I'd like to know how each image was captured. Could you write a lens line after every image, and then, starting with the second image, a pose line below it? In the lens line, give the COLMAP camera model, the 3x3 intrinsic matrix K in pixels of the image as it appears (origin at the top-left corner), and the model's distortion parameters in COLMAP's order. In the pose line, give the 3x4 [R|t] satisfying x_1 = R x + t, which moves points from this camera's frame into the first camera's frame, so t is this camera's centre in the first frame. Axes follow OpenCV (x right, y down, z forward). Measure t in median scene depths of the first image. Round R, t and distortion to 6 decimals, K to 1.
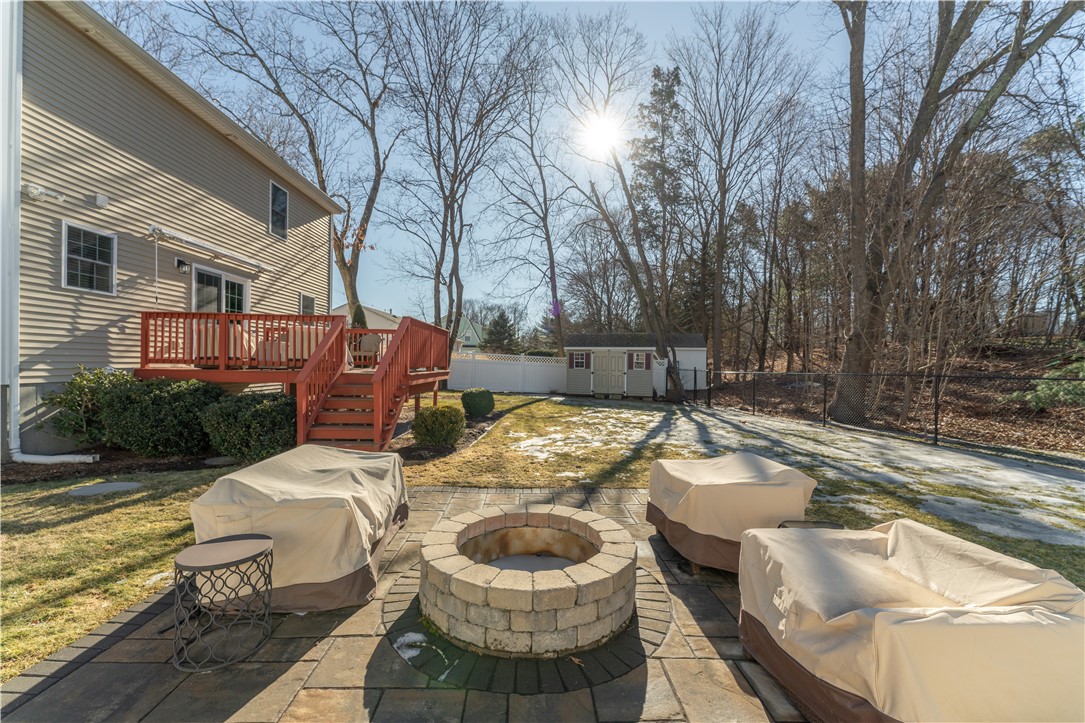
lens RADIAL K [[430.8, 0, 537.7], [0, 430.8, 364.0], [0, 0, 1]] dist [0.000193, -0.000098]
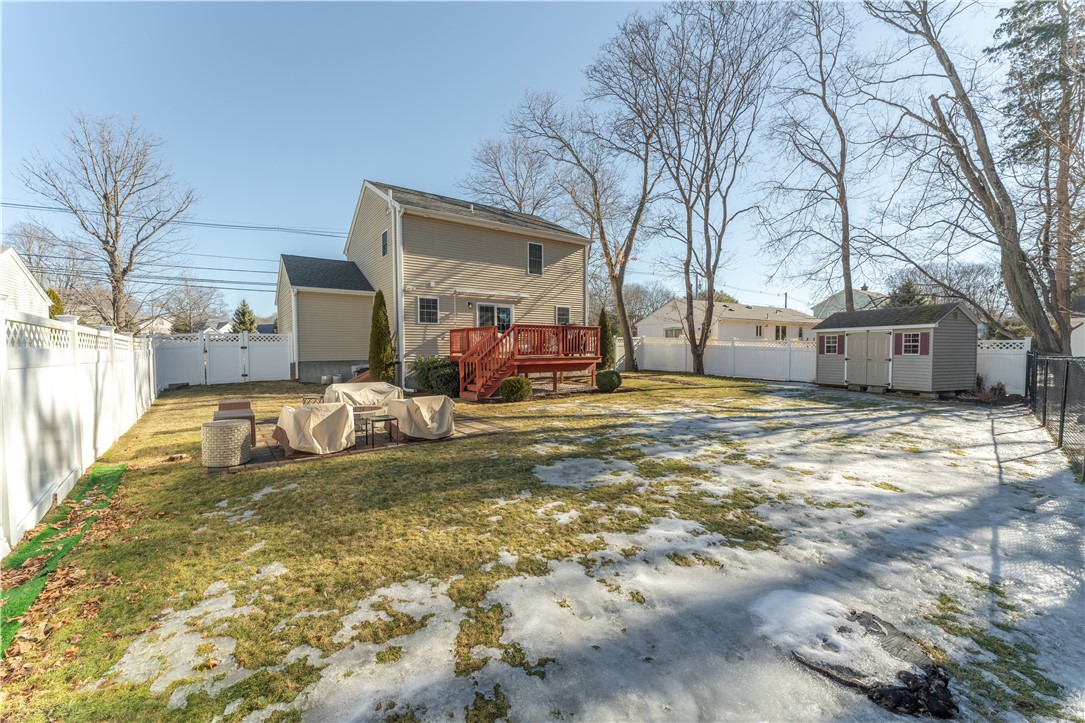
lens RADIAL K [[438.5, 0, 538.3], [0, 438.5, 363.6], [0, 0, 1]] dist [-0.000906, -0.000081]
pose [[0.573529, 0.008073, -0.819146, 0.821732], [0.011883, 0.999764, 0.018174, 0.011425], [0.819099, -0.020157, 0.573298, 0.057693]]
